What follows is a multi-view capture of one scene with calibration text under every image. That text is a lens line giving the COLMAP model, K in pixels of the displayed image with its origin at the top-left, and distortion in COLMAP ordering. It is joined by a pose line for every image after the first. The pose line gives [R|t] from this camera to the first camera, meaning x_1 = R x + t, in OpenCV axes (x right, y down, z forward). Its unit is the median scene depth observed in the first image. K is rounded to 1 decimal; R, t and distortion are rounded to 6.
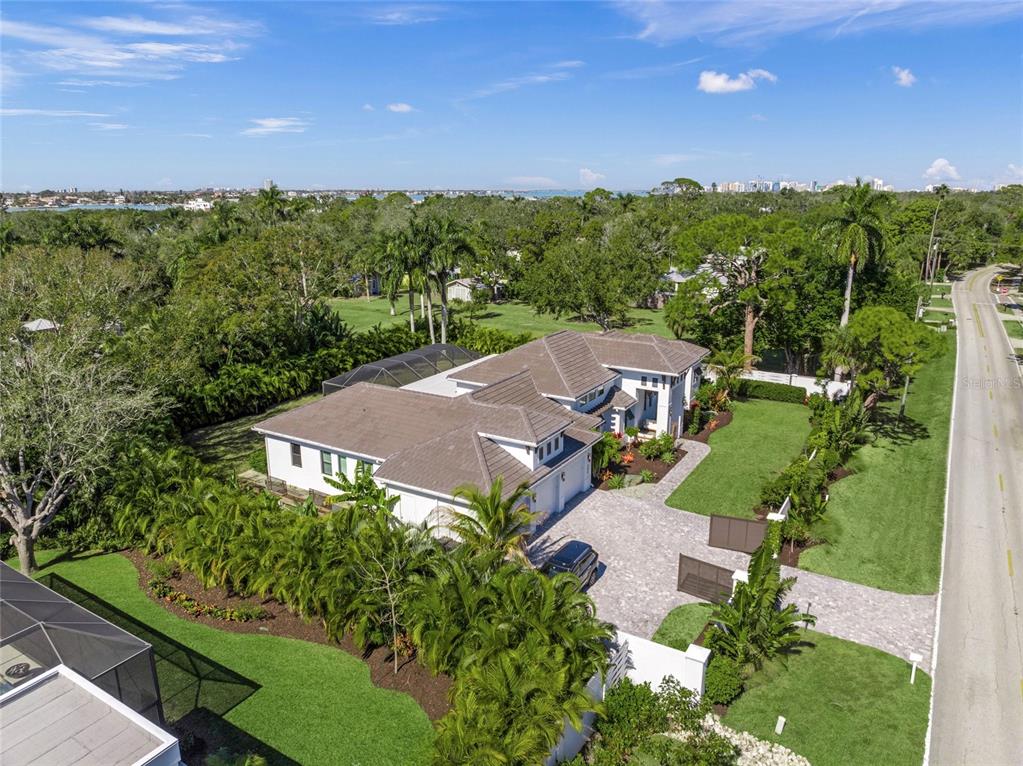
lens RADIAL K [[704.2, 0, 511.5], [0, 704.2, 383.0], [0, 0, 1]] dist [-0.003491, -0.000533]
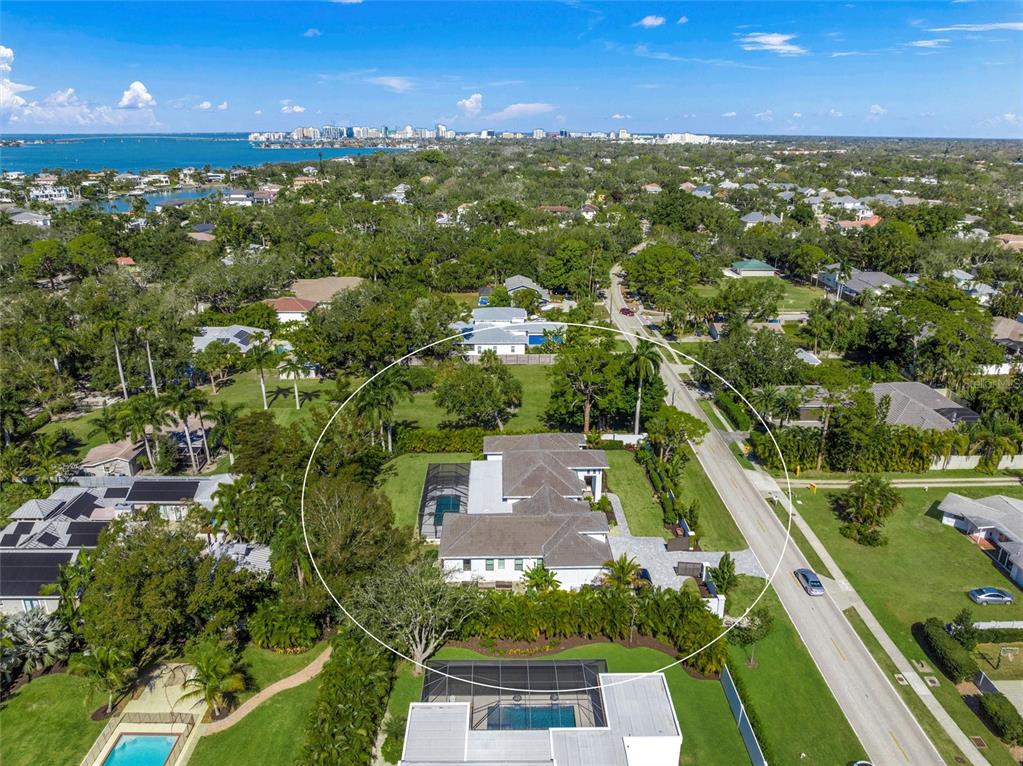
lens RADIAL K [[704.2, 0, 511.5], [0, 704.2, 383.0], [0, 0, 1]] dist [-0.003491, -0.000533]
pose [[0.847885, -0.179525, 0.498860, -0.935315], [0.141288, 0.983410, 0.113762, -0.504567], [-0.511008, -0.025974, 0.859184, -0.573237]]
